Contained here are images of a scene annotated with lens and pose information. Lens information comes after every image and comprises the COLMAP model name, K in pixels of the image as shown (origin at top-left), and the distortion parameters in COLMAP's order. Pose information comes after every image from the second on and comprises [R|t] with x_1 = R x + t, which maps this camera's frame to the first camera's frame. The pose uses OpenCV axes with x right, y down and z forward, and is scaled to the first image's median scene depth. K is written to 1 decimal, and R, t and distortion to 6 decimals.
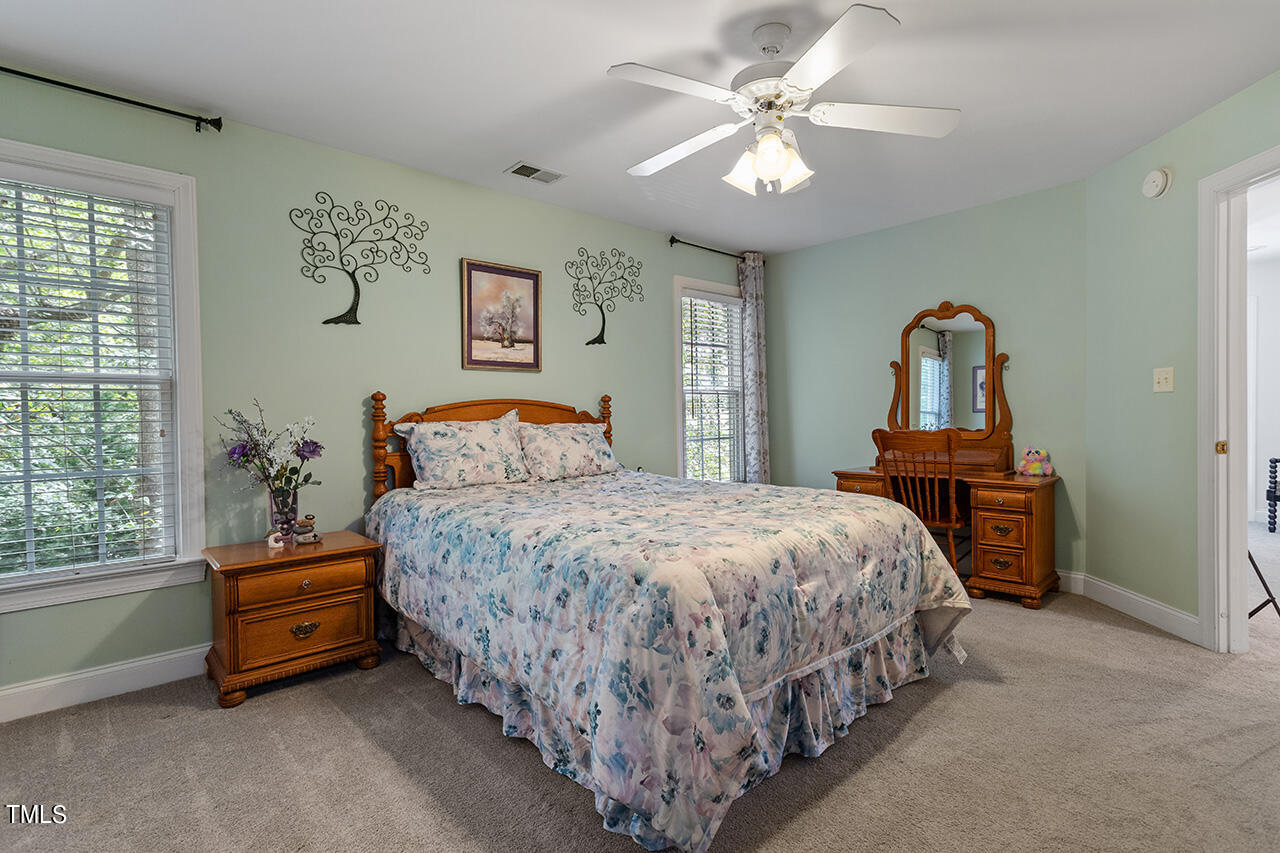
lens RADIAL K [[620.9, 0, 638.9], [0, 620.9, 423.9], [0, 0, 1]] dist [-0.000221, 0.000494]
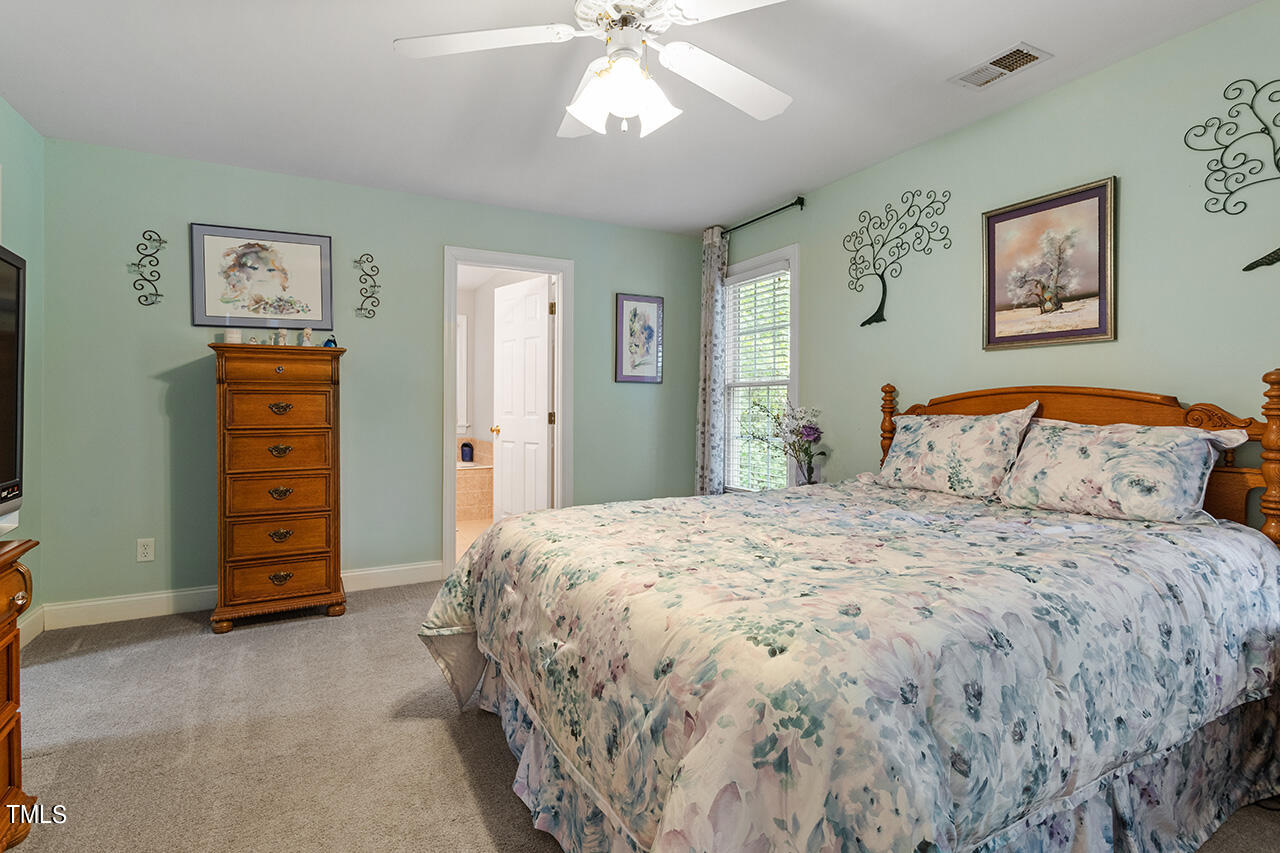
lens RADIAL K [[620.9, 0, 637.7], [0, 620.9, 412.5], [0, 0, 1]] dist [-0.000221, 0.000494]
pose [[-0.256153, 0.023140, -0.966359, 0.603363], [-0.013549, 0.999529, 0.027526, -0.023866], [0.966541, 0.020144, -0.255719, 0.758649]]
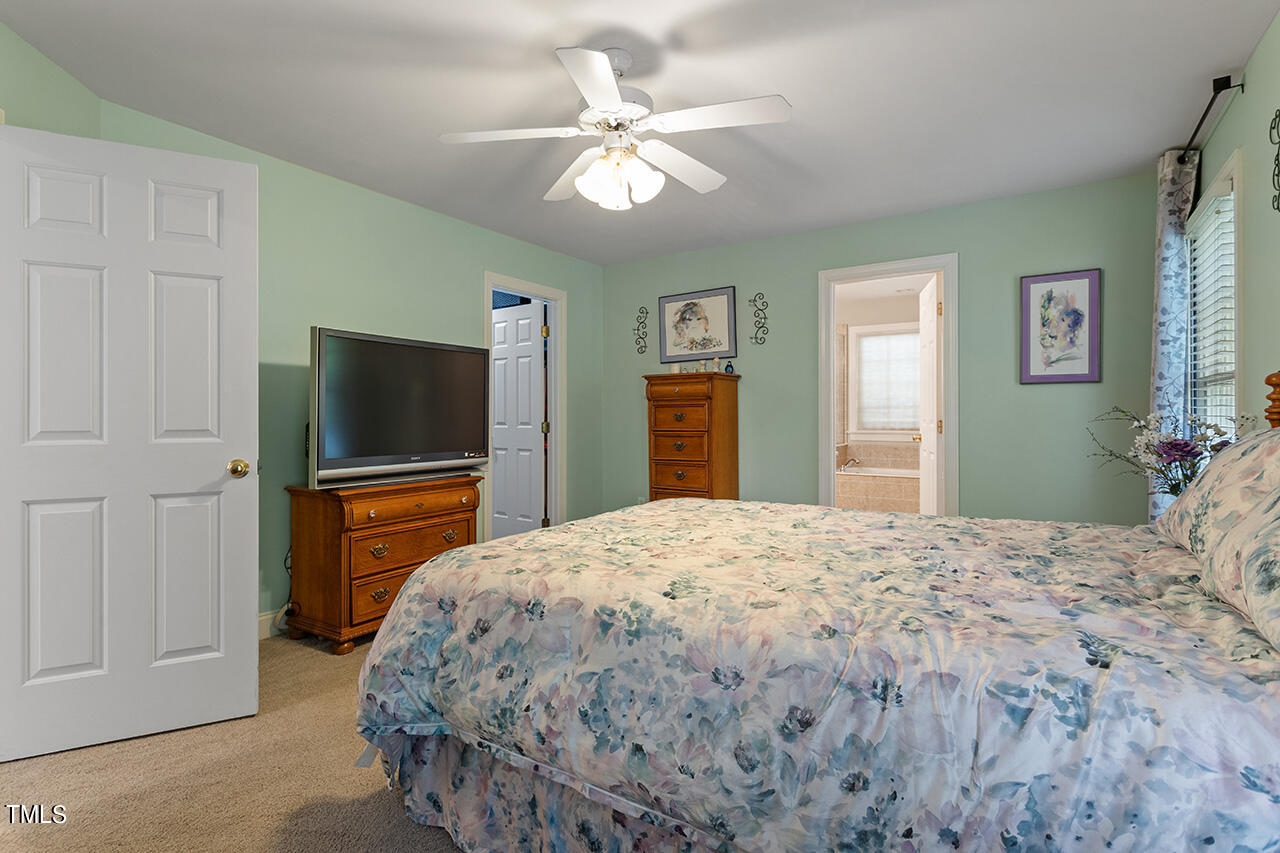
lens RADIAL K [[620.9, 0, 637.7], [0, 620.9, 421.8], [0, 0, 1]] dist [-0.000221, 0.000494]
pose [[-0.970464, 0.020958, -0.240332, 0.270768], [0.014572, 0.999493, 0.028318, -0.026295], [0.240804, 0.023979, -0.970278, 1.256259]]
